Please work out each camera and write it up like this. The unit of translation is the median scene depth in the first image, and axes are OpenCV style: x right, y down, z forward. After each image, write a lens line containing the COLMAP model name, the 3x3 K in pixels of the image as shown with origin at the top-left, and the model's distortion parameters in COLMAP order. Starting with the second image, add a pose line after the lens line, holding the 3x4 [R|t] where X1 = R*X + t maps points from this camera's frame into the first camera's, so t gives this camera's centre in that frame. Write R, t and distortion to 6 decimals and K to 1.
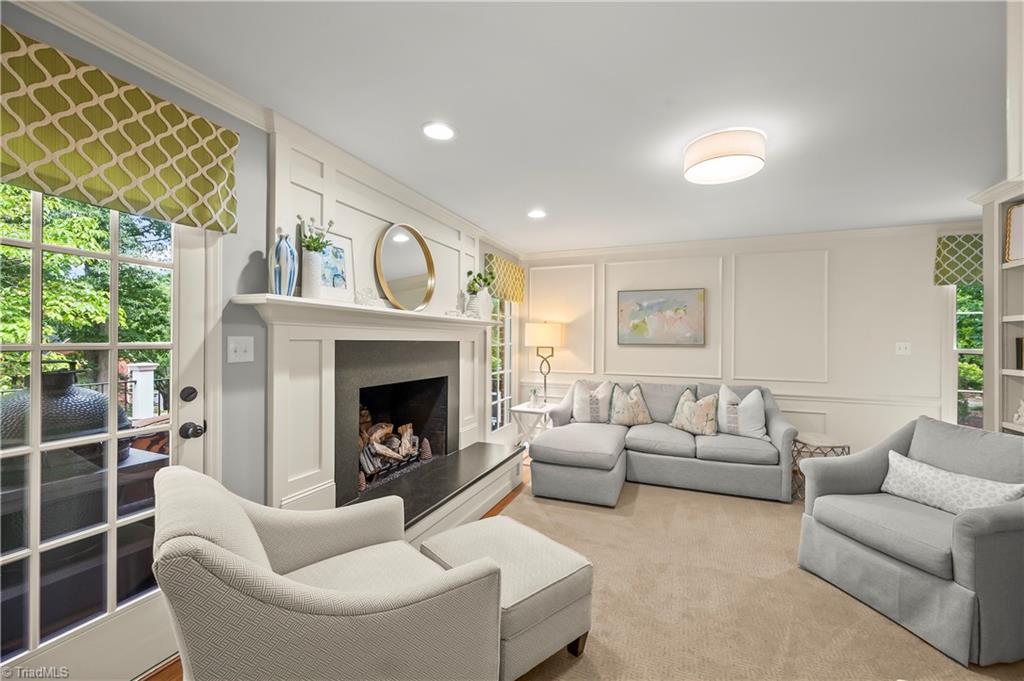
lens RADIAL K [[414.1, 0, 514.0], [0, 414.1, 337.7], [0, 0, 1]] dist [-0.005002, -0.000796]
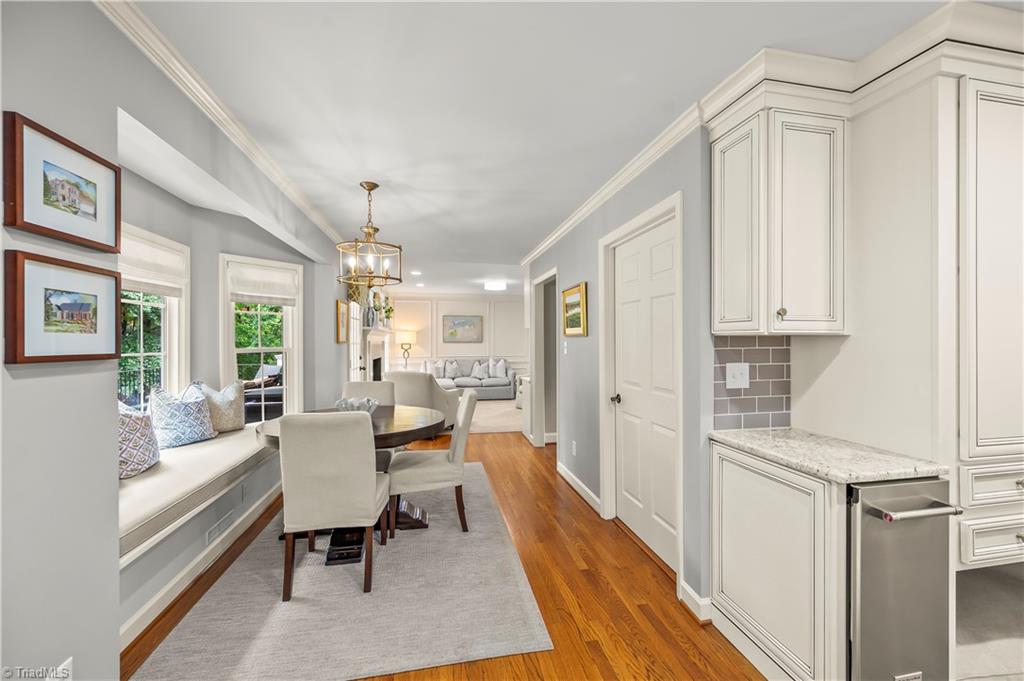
lens RADIAL K [[414.1, 0, 515.0], [0, 414.1, 338.1], [0, 0, 1]] dist [-0.005002, -0.000796]
pose [[0.838198, -0.006430, 0.545328, -0.655999], [0.004182, 0.999977, 0.005362, -0.014185], [-0.545350, -0.002213, 0.838206, -1.043878]]
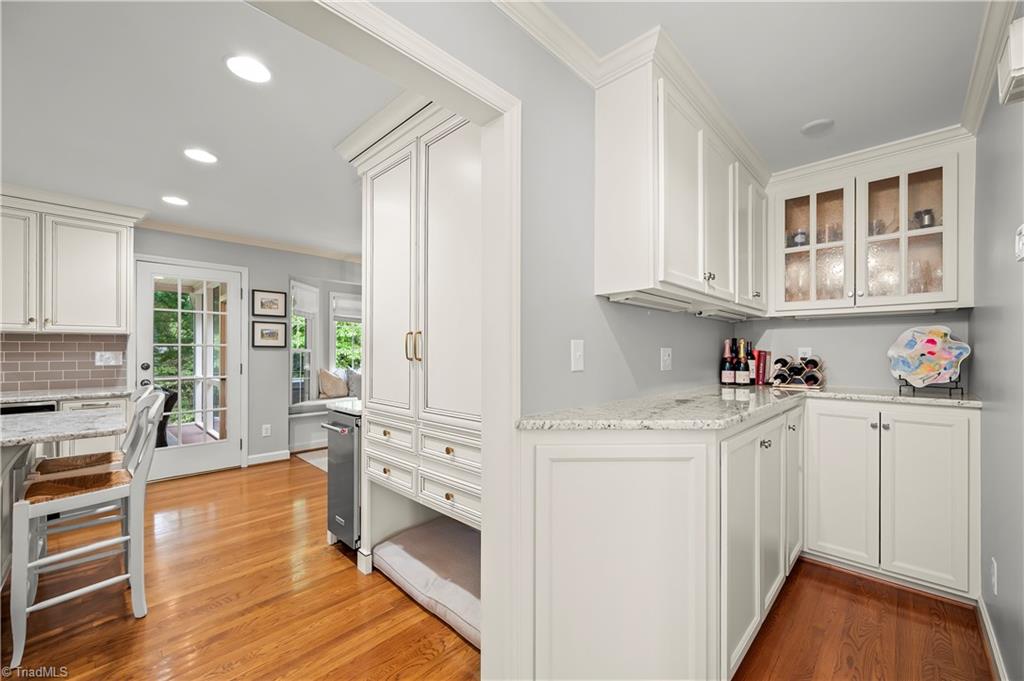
lens RADIAL K [[414.1, 0, 513.7], [0, 414.1, 347.4], [0, 0, 1]] dist [-0.005002, -0.000796]
pose [[0.921816, -0.005761, -0.387586, 0.290878], [0.003909, 0.999977, -0.005566, 0.011423], [0.387609, 0.003616, 0.921817, -1.409859]]
